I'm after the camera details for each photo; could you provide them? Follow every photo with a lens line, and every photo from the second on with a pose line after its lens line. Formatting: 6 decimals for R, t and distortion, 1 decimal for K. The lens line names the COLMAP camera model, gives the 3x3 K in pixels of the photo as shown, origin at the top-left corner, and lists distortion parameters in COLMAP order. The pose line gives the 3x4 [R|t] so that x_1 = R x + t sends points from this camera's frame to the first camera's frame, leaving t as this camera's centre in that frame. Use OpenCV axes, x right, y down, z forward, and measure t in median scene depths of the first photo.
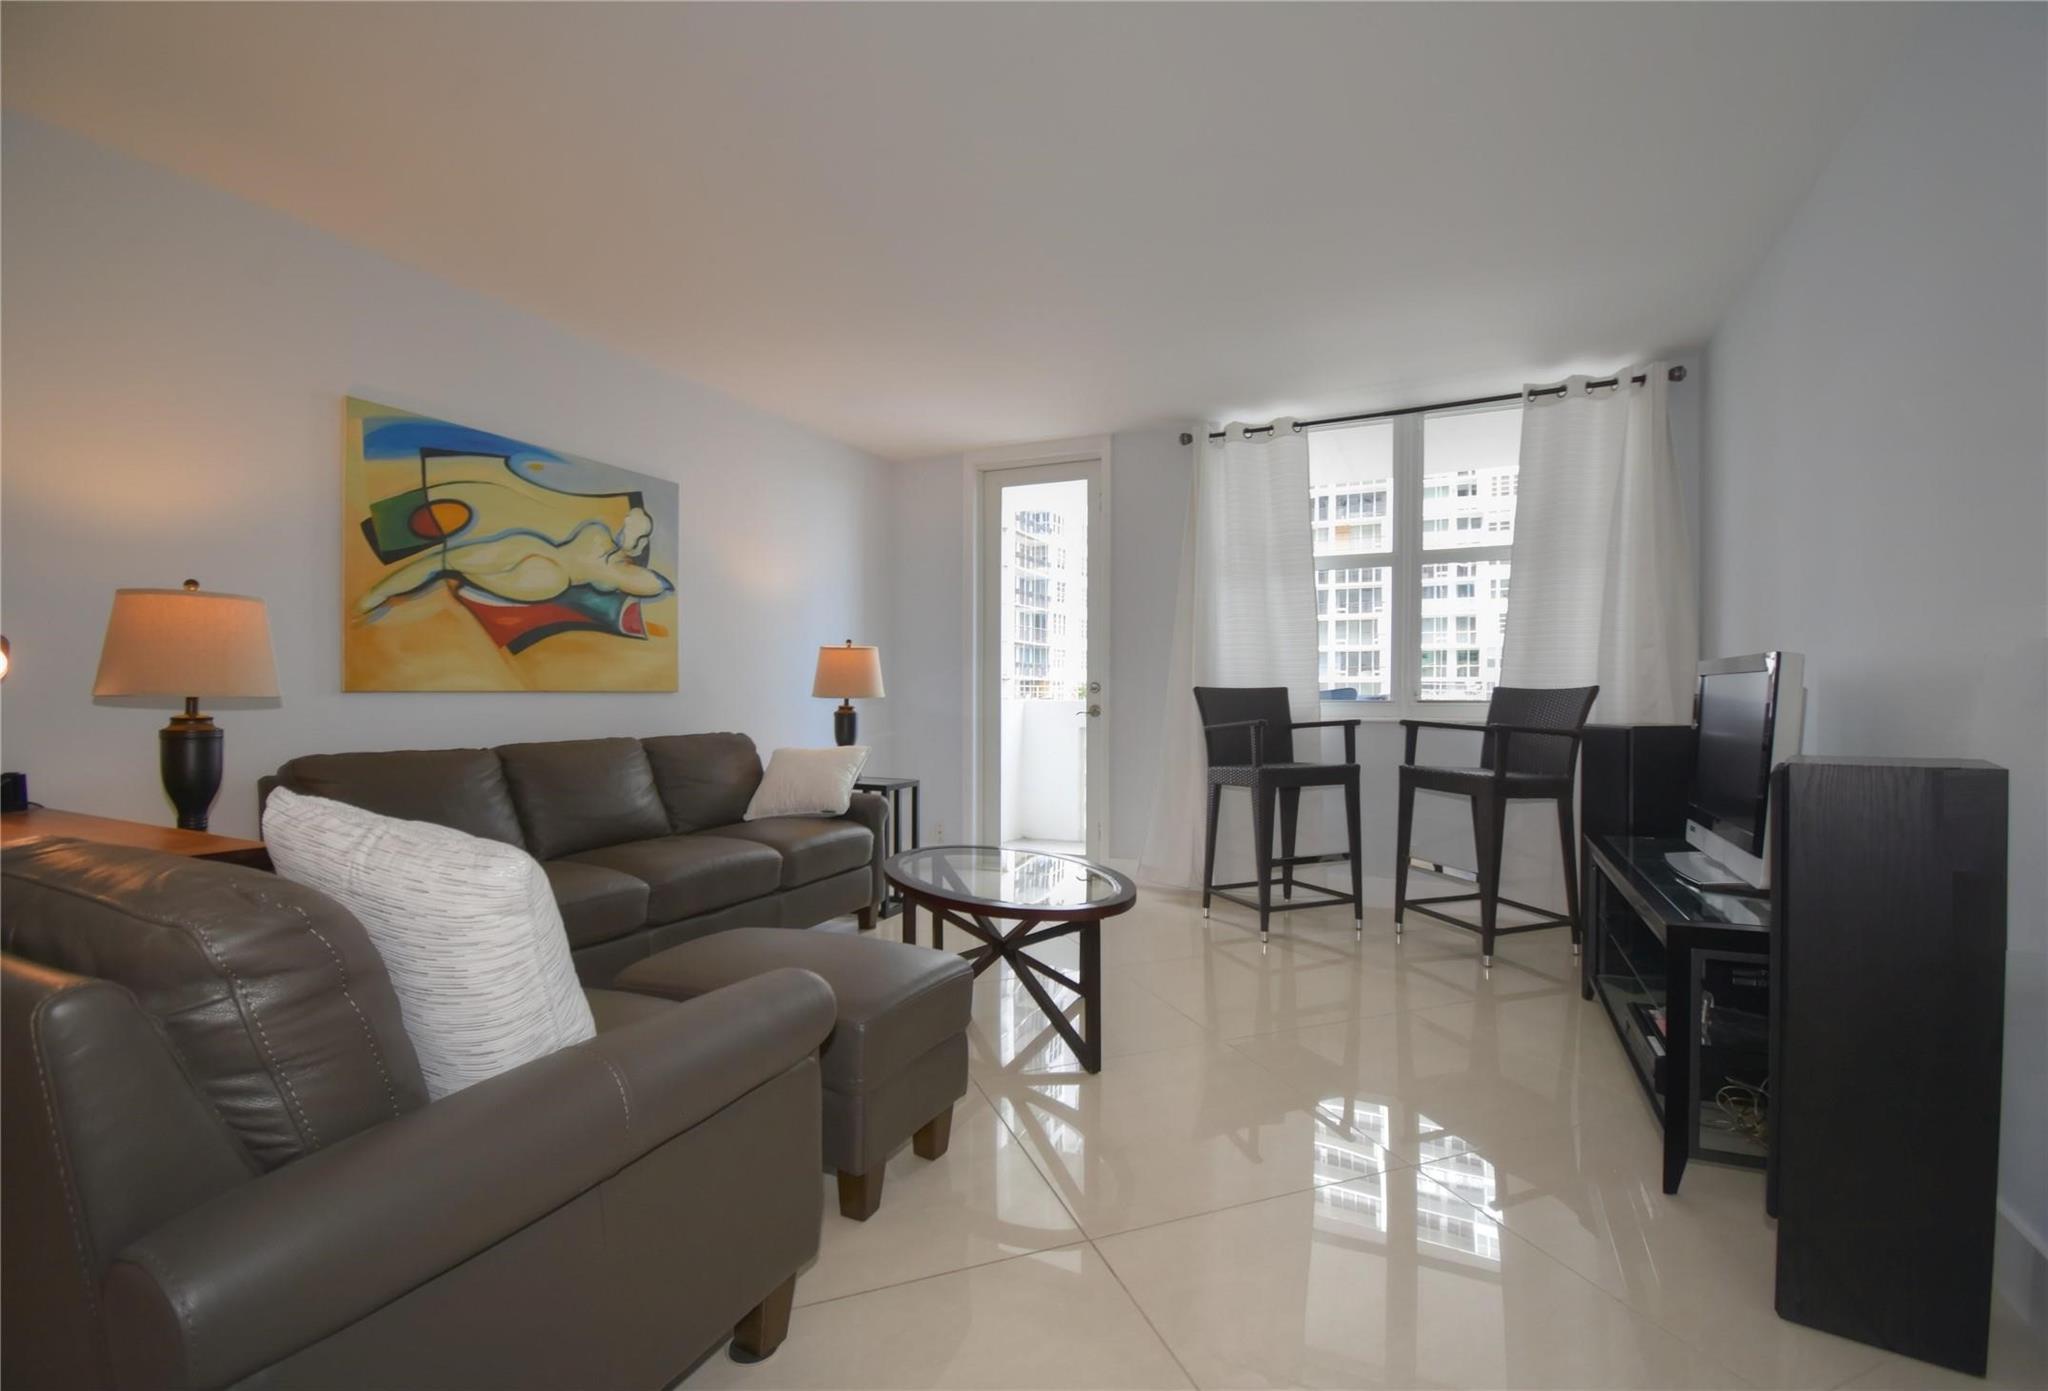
lens RADIAL K [[931.6, 0, 1049.7], [0, 931.6, 692.2], [0, 0, 1]] dist [0.001131, -0.002874]
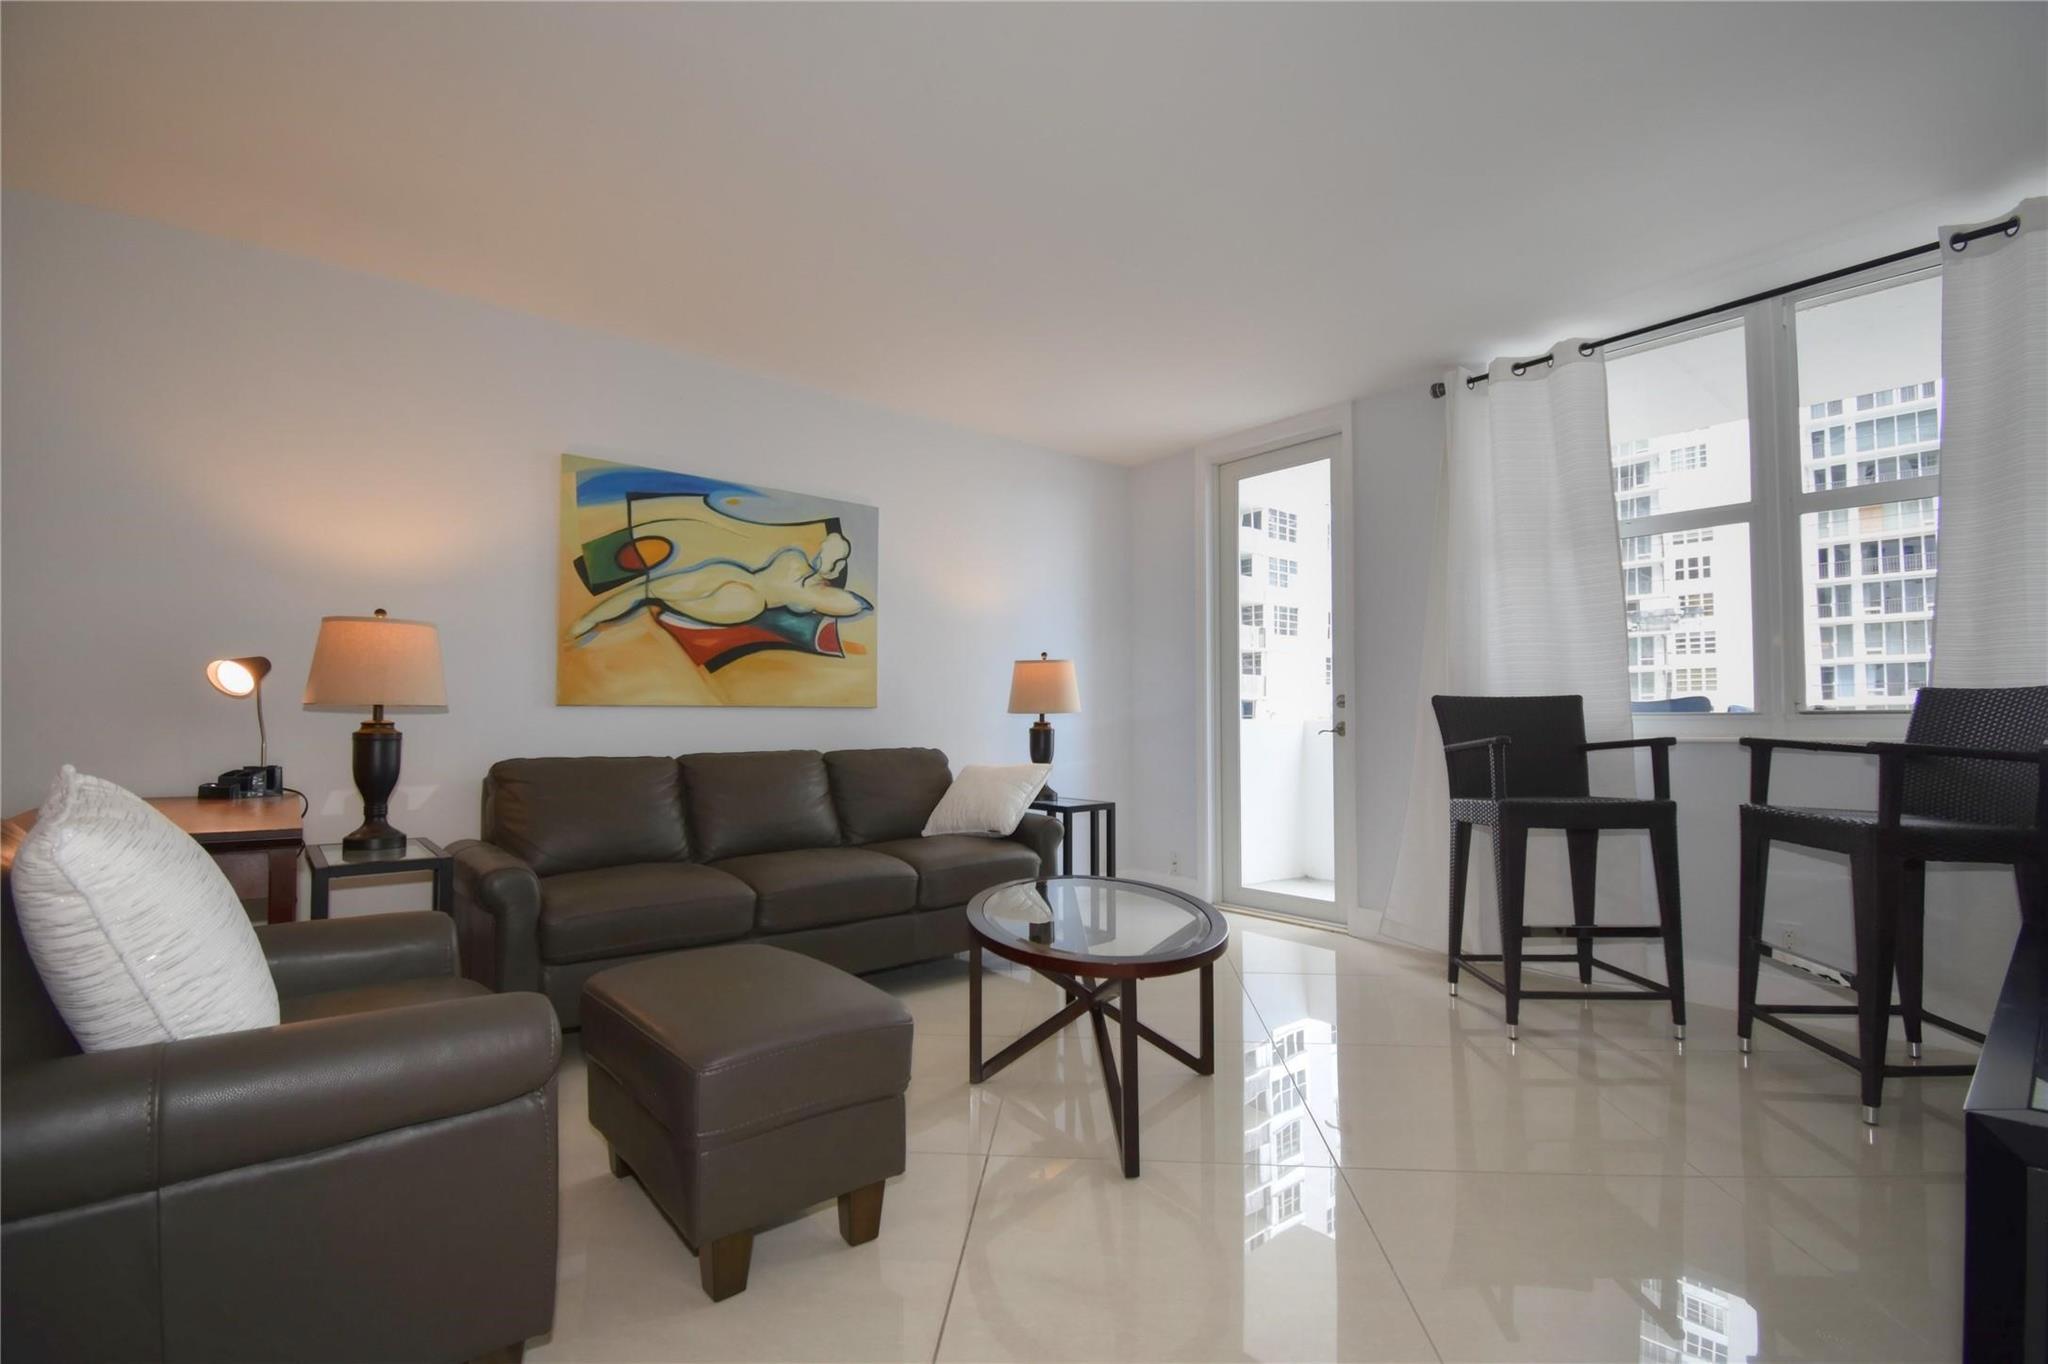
lens RADIAL K [[929.6, 0, 1026.9], [0, 929.6, 684.1], [0, 0, 1]] dist [0.009536, -0.010207]
pose [[0.898849, -0.021023, -0.437754, 0.207729], [0.003143, 0.999132, -0.041528, 0.017145], [0.438247, 0.035951, 0.898135, 0.153983]]
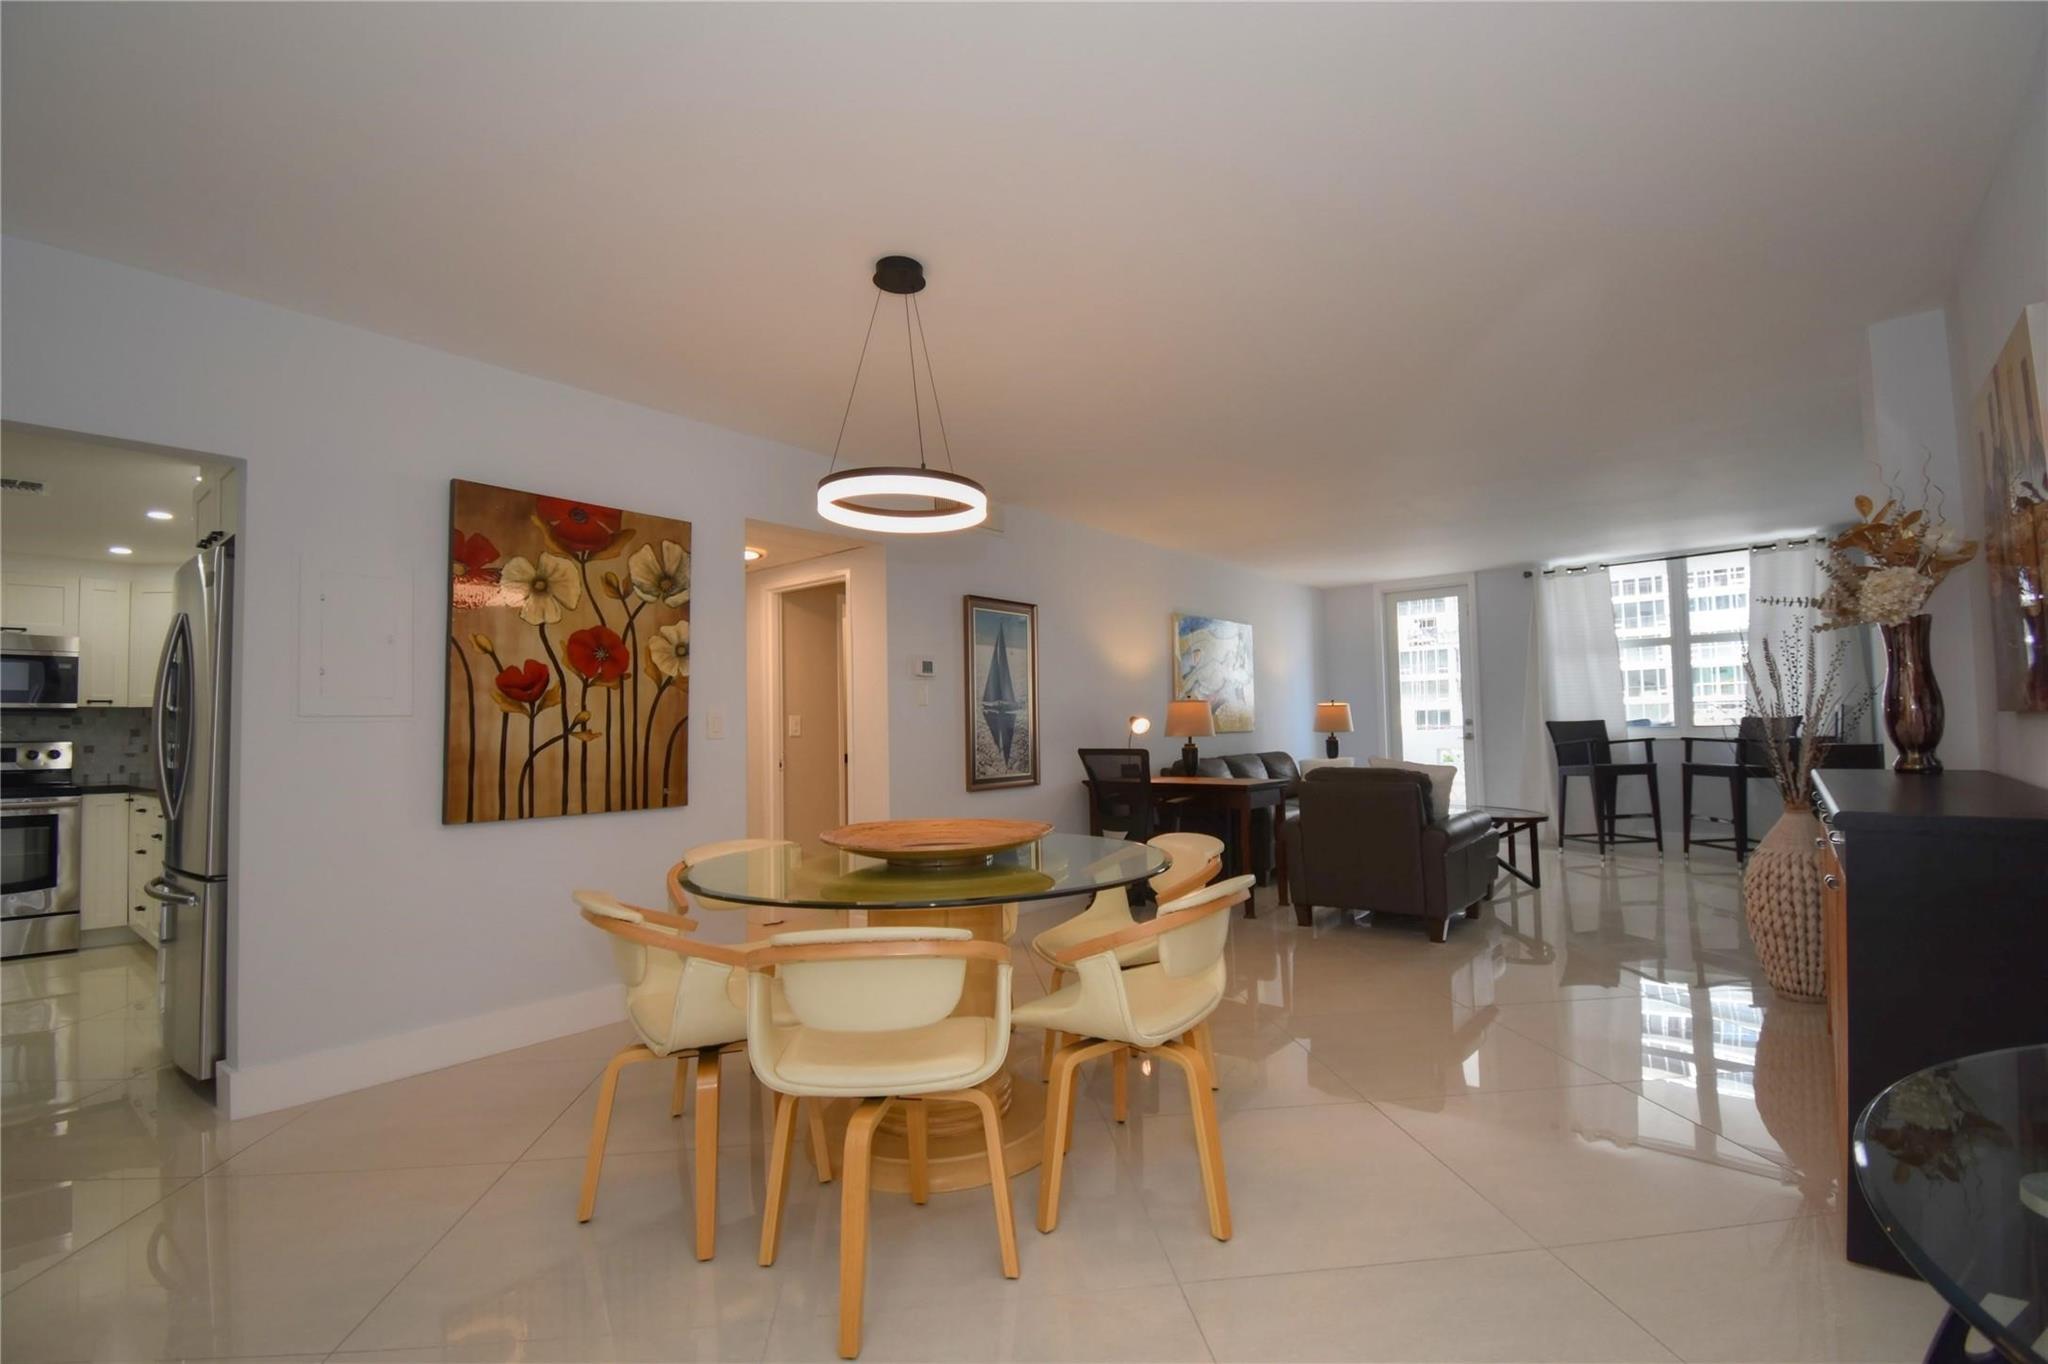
lens RADIAL K [[929.6, 0, 1036.2], [0, 929.6, 681.7], [0, 0, 1]] dist [0.009536, -0.010207]
pose [[0.967081, -0.037897, -0.251633, -0.354975], [0.024812, 0.998179, -0.054975, -0.007425], [0.253258, 0.046922, 0.966260, -1.015982]]
